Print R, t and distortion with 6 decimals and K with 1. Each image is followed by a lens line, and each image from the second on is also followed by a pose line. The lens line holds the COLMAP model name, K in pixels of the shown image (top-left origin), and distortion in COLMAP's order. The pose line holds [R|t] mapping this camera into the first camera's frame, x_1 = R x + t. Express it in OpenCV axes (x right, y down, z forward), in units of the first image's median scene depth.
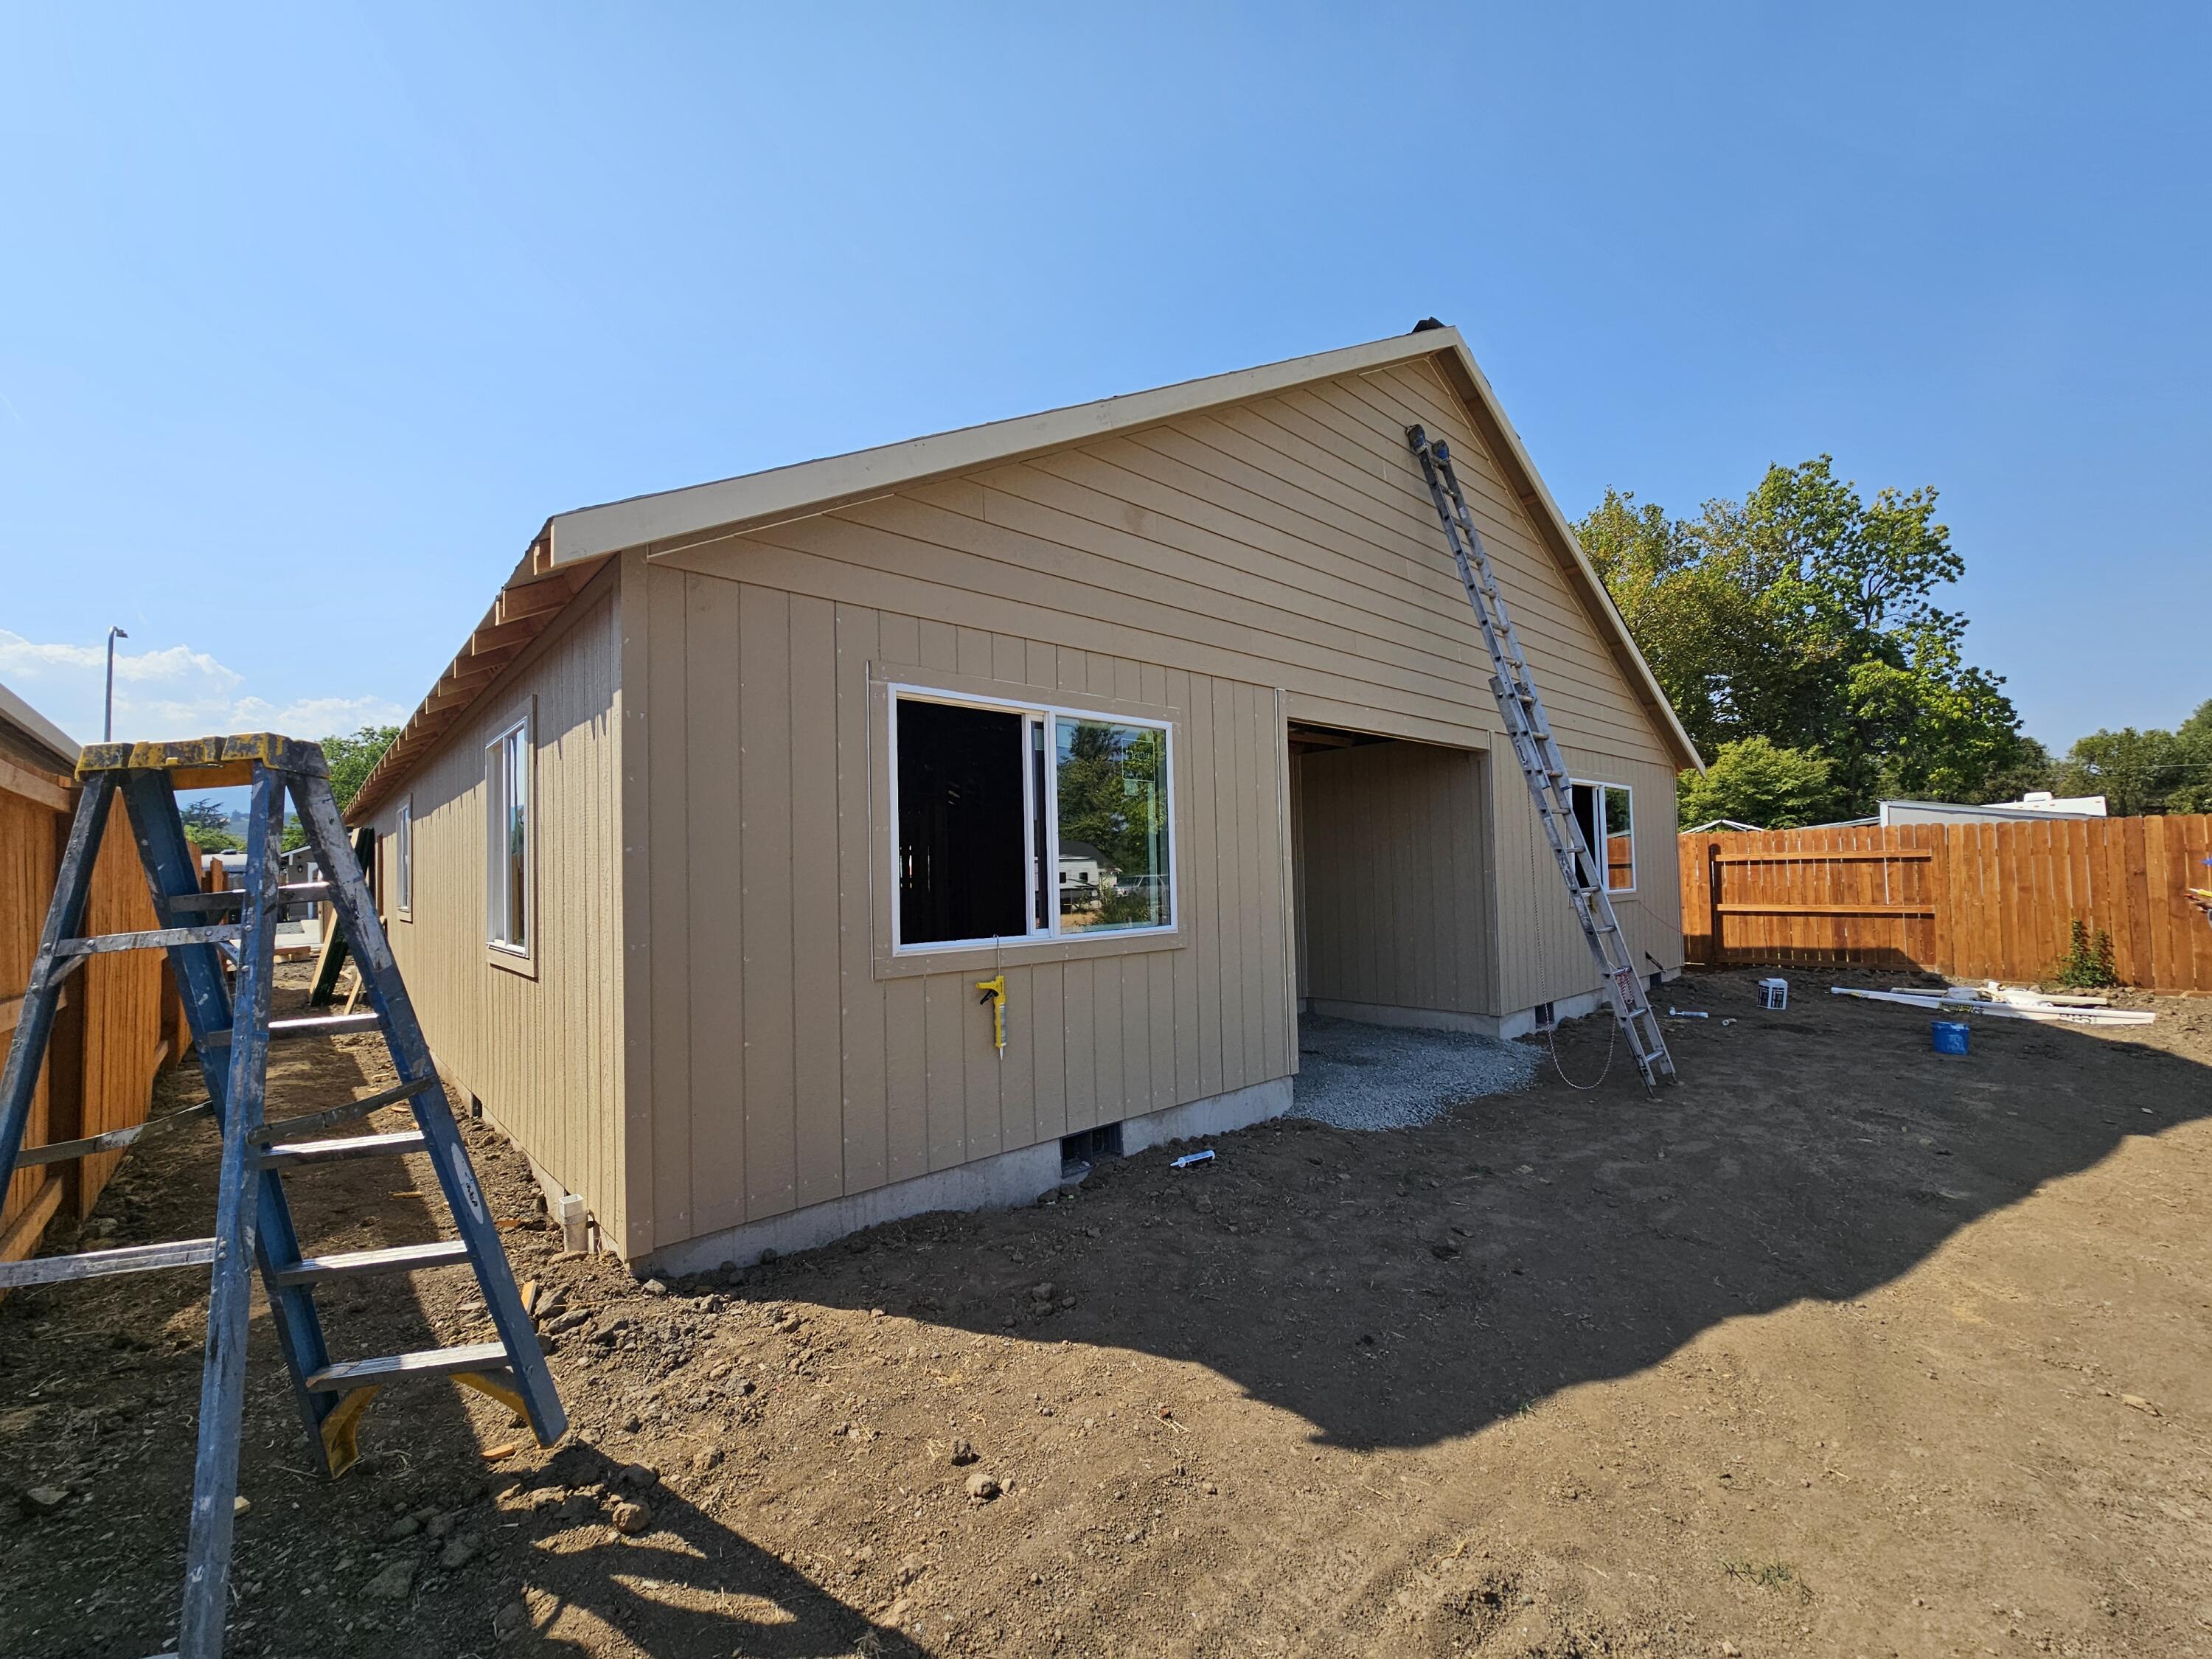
lens RADIAL K [[903.2, 0, 1101.7], [0, 903.2, 847.7], [0, 0, 1]] dist [-0.001207, -0.000119]
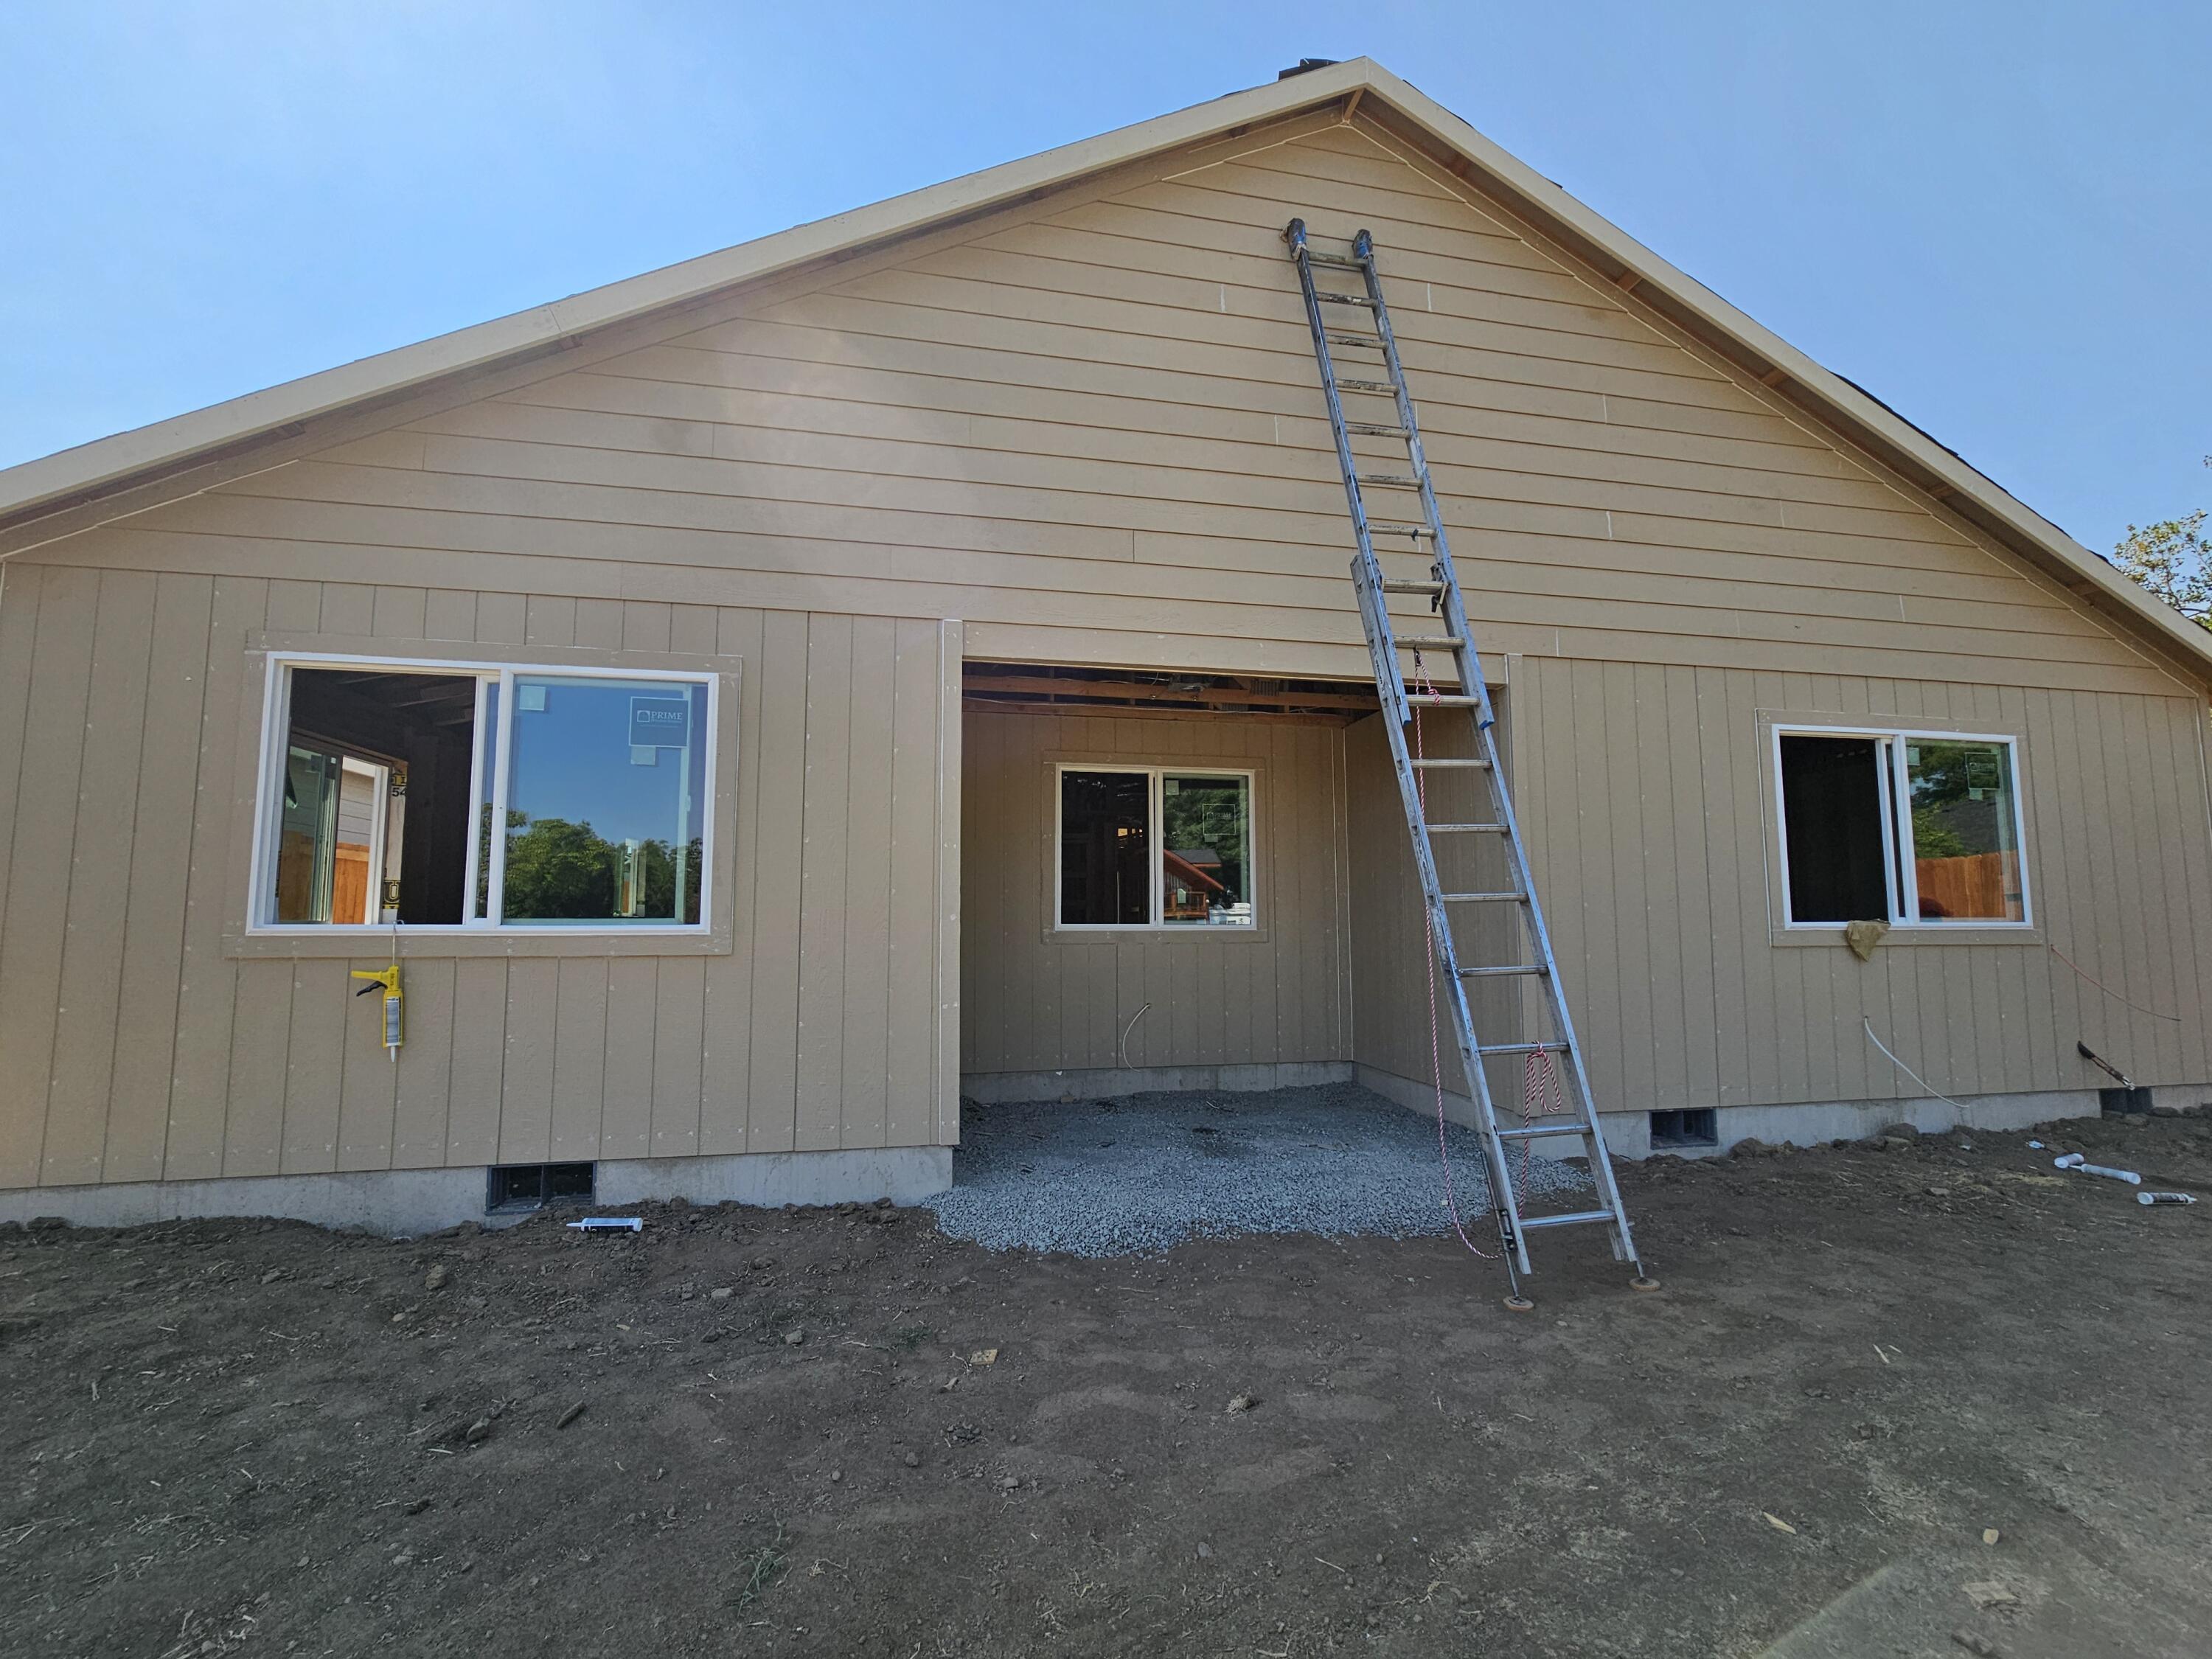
lens RADIAL K [[903.2, 0, 1101.7], [0, 903.2, 847.7], [0, 0, 1]] dist [-0.001207, -0.000119]
pose [[0.855174, -0.020327, -0.517943, 0.835078], [-0.002918, 0.999026, -0.044025, 0.054581], [0.518333, 0.039161, 0.854282, 0.527915]]
